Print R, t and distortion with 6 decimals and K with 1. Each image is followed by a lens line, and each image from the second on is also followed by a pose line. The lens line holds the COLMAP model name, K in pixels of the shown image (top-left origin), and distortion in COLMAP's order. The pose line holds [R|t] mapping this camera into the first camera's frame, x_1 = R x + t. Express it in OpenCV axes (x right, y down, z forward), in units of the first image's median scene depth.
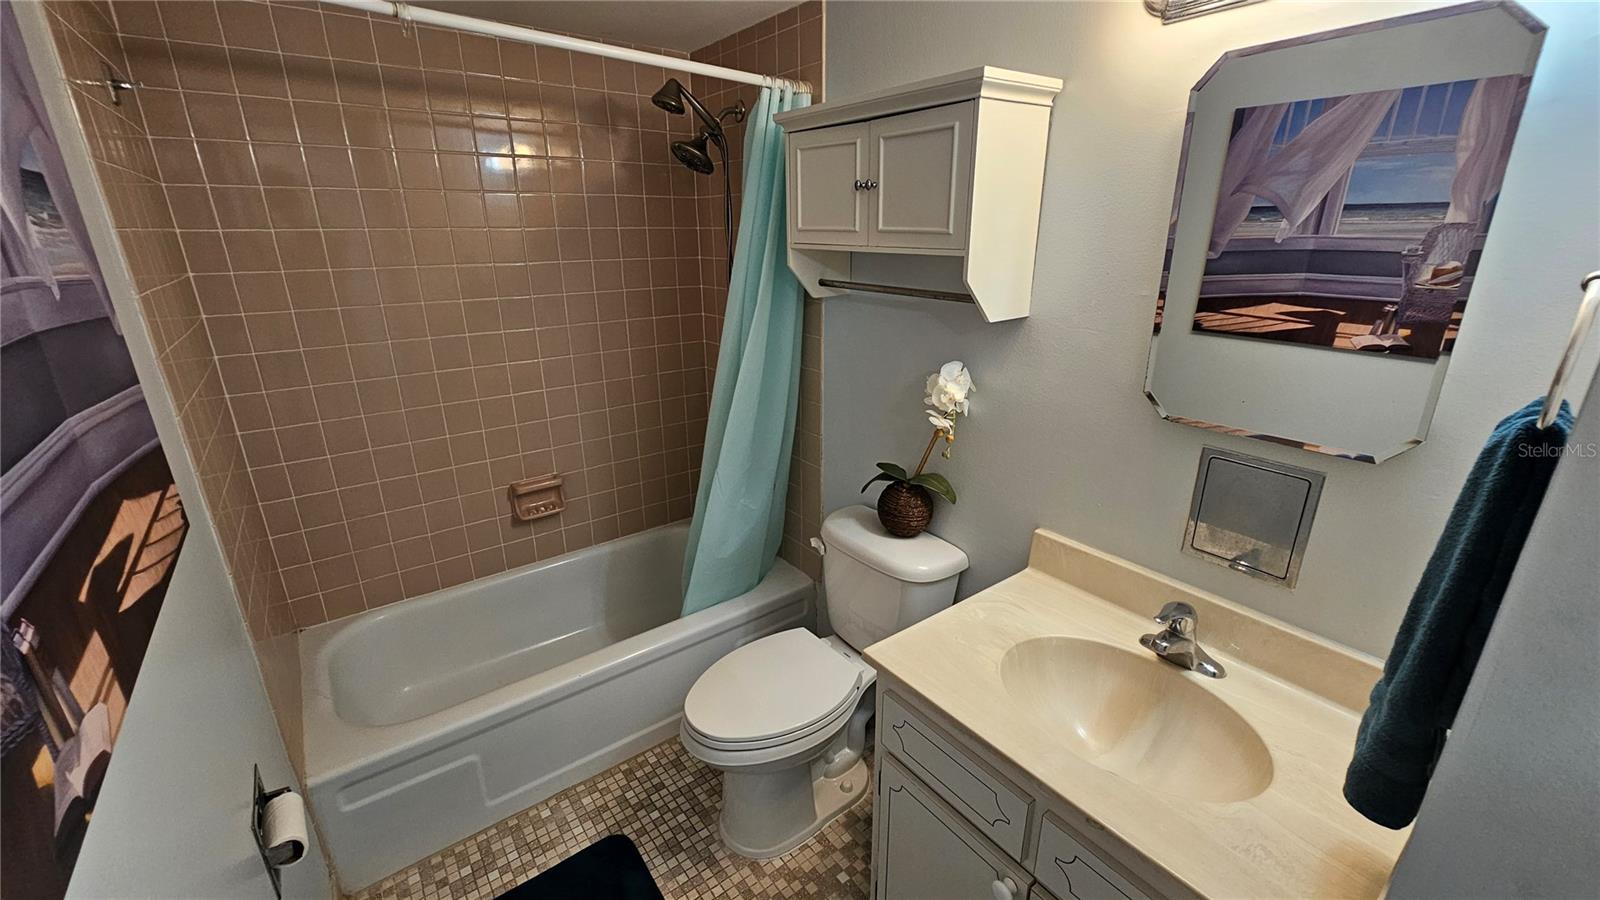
lens RADIAL K [[652.2, 0, 807.5], [0, 652.2, 449.8], [0, 0, 1]] dist [-0.001493, 0.000744]
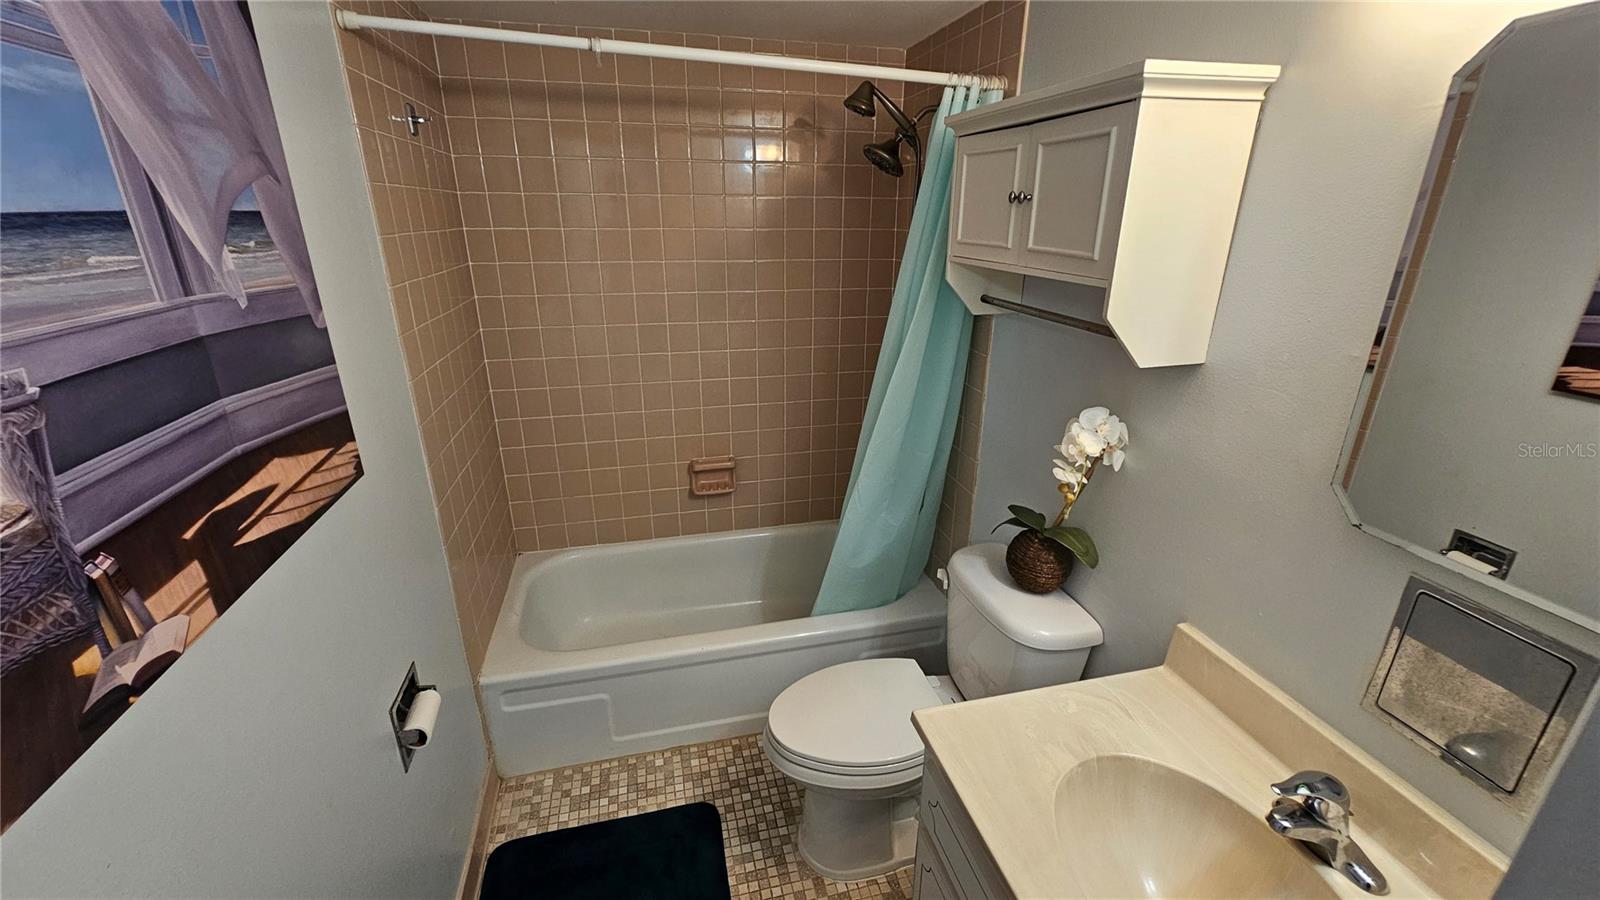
lens RADIAL K [[652.2, 0, 797.9], [0, 652.2, 452.7], [0, 0, 1]] dist [-0.001493, 0.000744]
pose [[0.919372, 0.146396, -0.365136, 0.157662], [-0.138092, 0.989211, 0.048911, -0.055154], [0.368357, 0.005454, 0.929669, 0.058061]]
